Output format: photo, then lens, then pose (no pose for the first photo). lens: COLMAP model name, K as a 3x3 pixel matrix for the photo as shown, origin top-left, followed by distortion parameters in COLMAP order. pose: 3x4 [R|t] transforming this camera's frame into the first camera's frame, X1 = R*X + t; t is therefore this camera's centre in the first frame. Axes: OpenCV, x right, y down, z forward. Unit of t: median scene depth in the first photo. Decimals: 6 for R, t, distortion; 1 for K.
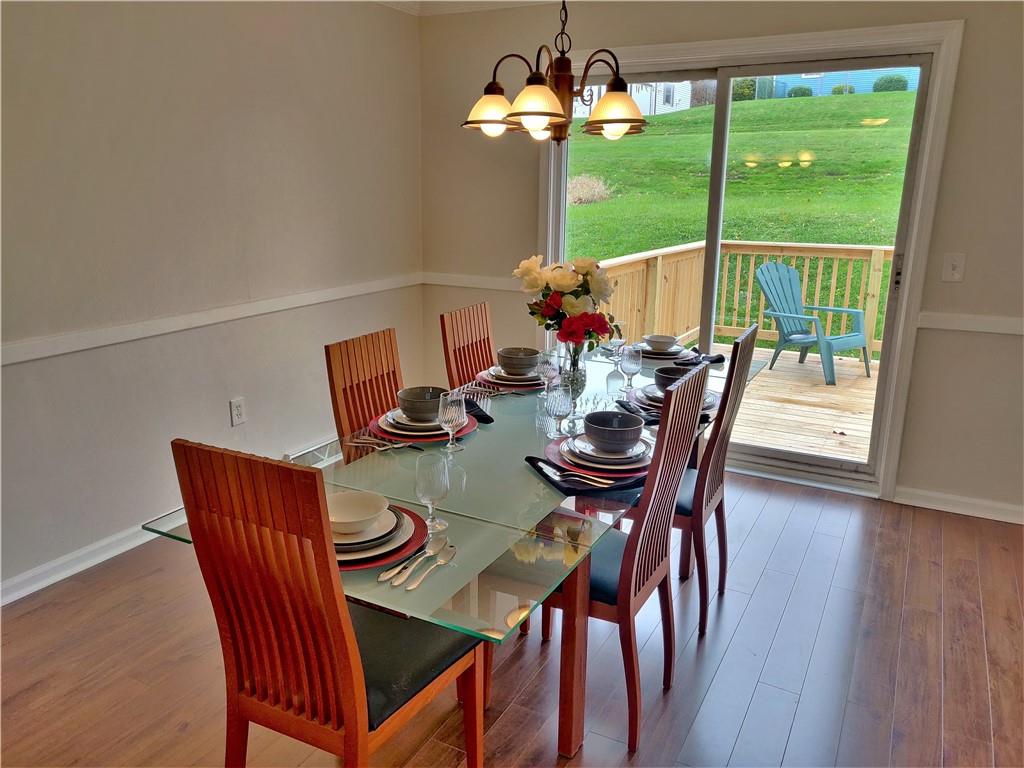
lens RADIAL K [[775.6, 0, 514.7], [0, 775.6, 386.3], [0, 0, 1]] dist [0.001578, 0.028928]
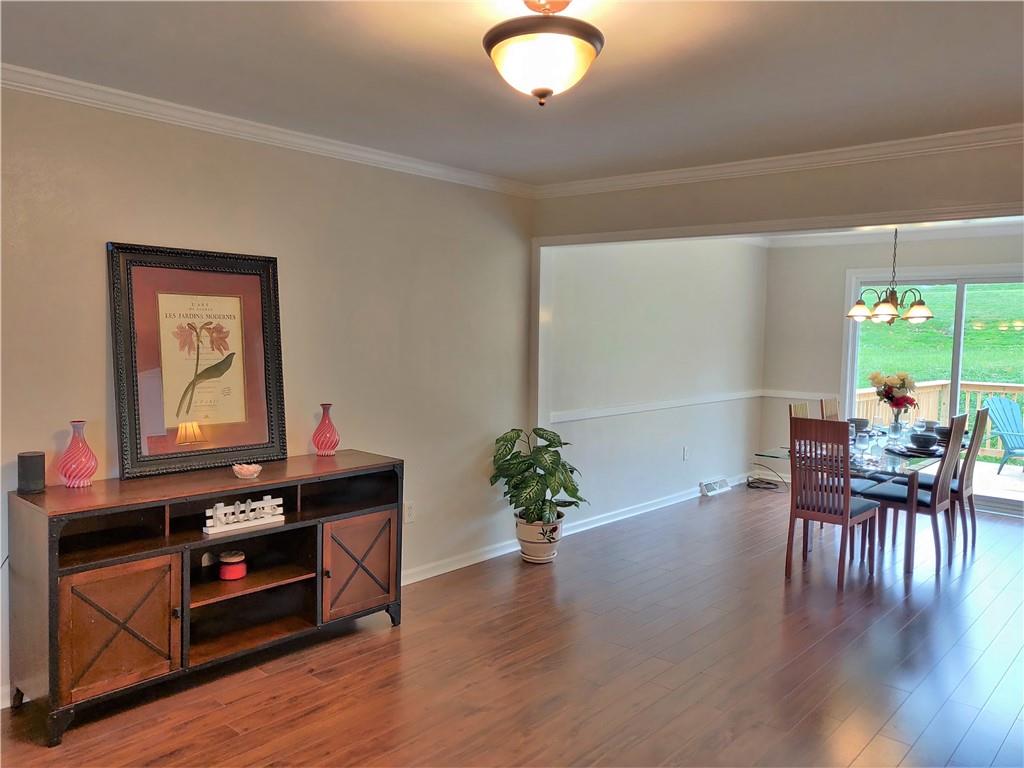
lens RADIAL K [[775.6, 0, 507.0], [0, 775.6, 387.6], [0, 0, 1]] dist [0.001578, 0.028928]
pose [[0.969830, 0.022489, -0.242743, -0.465836], [-0.067569, 0.981521, -0.179026, 0.355143], [0.234231, 0.190027, 0.953428, -1.404017]]
